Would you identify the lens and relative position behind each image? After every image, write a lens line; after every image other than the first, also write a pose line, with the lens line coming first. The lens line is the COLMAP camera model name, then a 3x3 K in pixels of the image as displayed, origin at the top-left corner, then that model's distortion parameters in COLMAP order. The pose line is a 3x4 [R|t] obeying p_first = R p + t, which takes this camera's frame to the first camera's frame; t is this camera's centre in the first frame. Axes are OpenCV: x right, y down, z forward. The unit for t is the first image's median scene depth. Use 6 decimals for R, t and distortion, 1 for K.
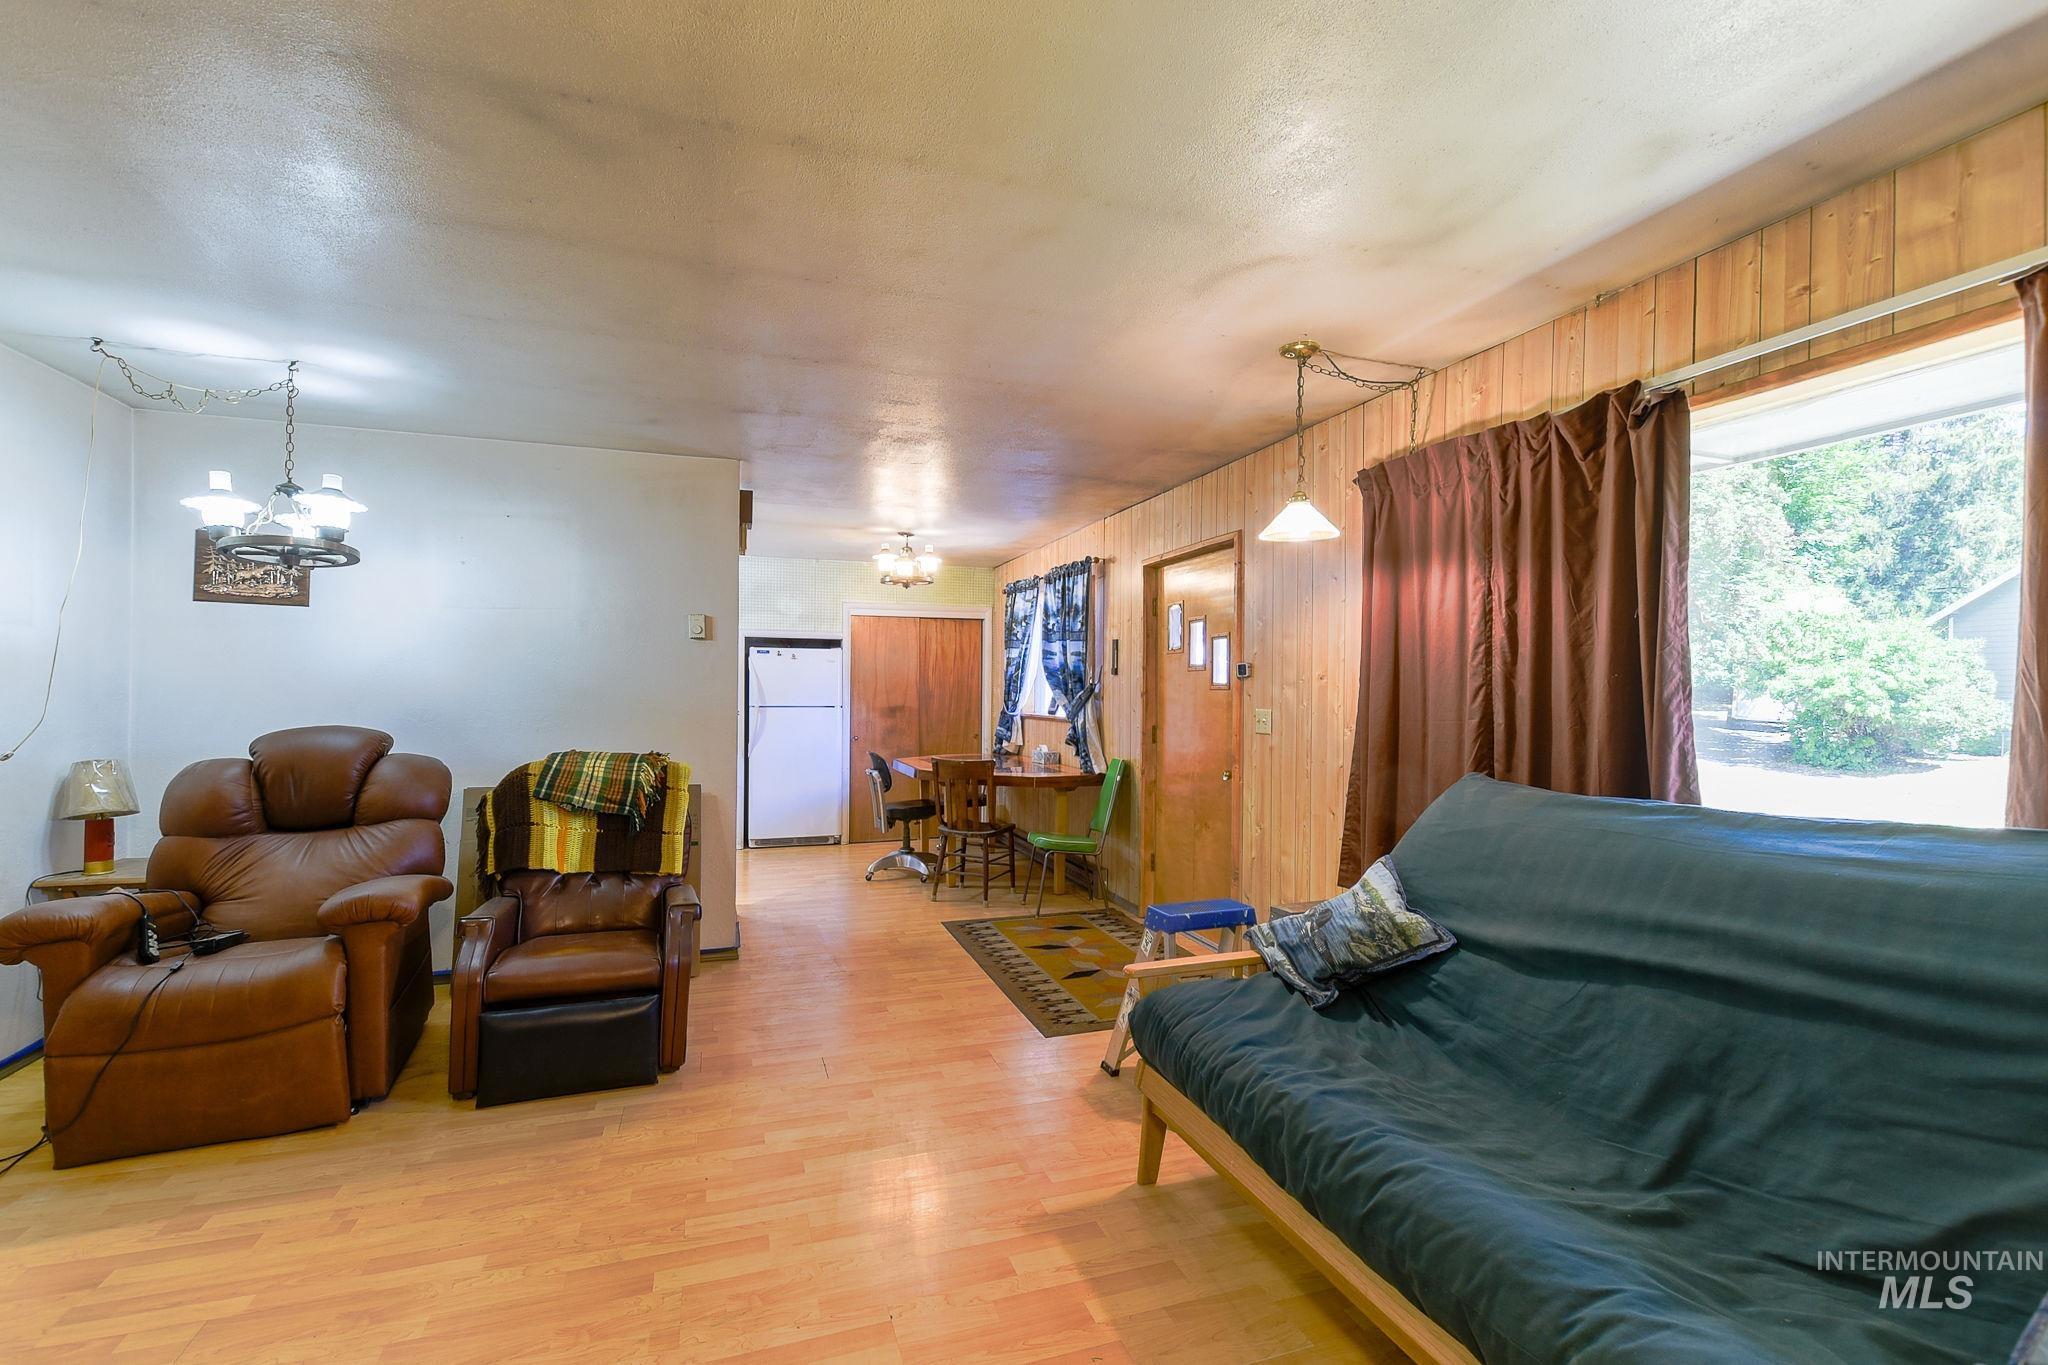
lens RADIAL K [[893.0, 0, 1024.6], [0, 893.0, 690.7], [0, 0, 1]] dist [0.007990, -0.003015]
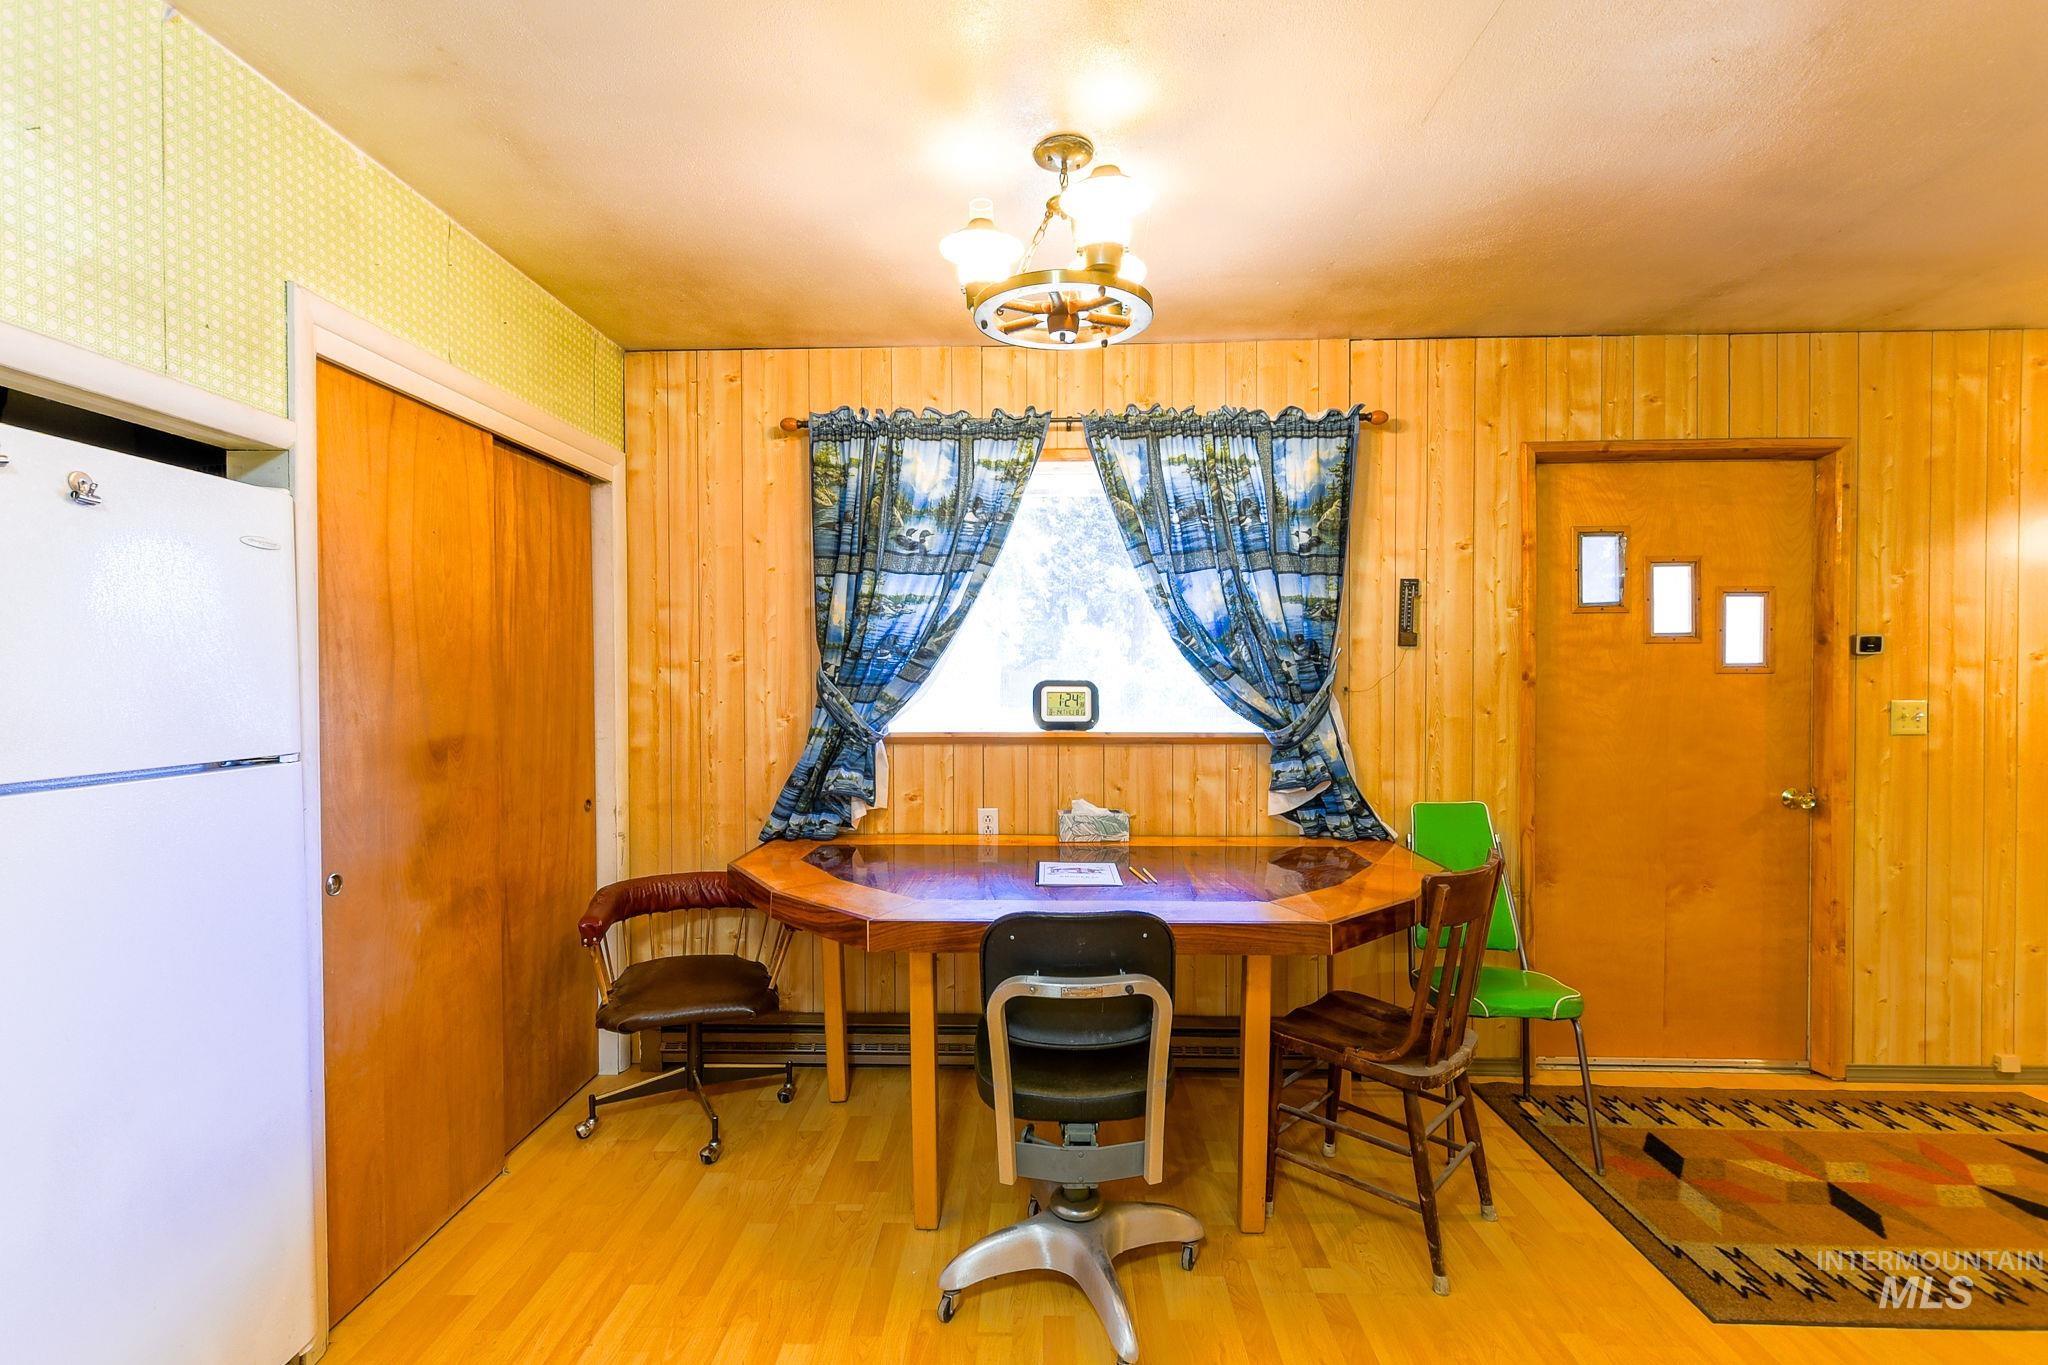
lens RADIAL K [[893.0, 0, 1021.8], [0, 893.0, 688.8], [0, 0, 1]] dist [0.007990, -0.003015]
pose [[0.352433, -0.019666, 0.935630, -0.513464], [0.002969, 0.999798, 0.019897, -0.004020], [-0.935832, -0.004234, 0.352420, 1.109211]]
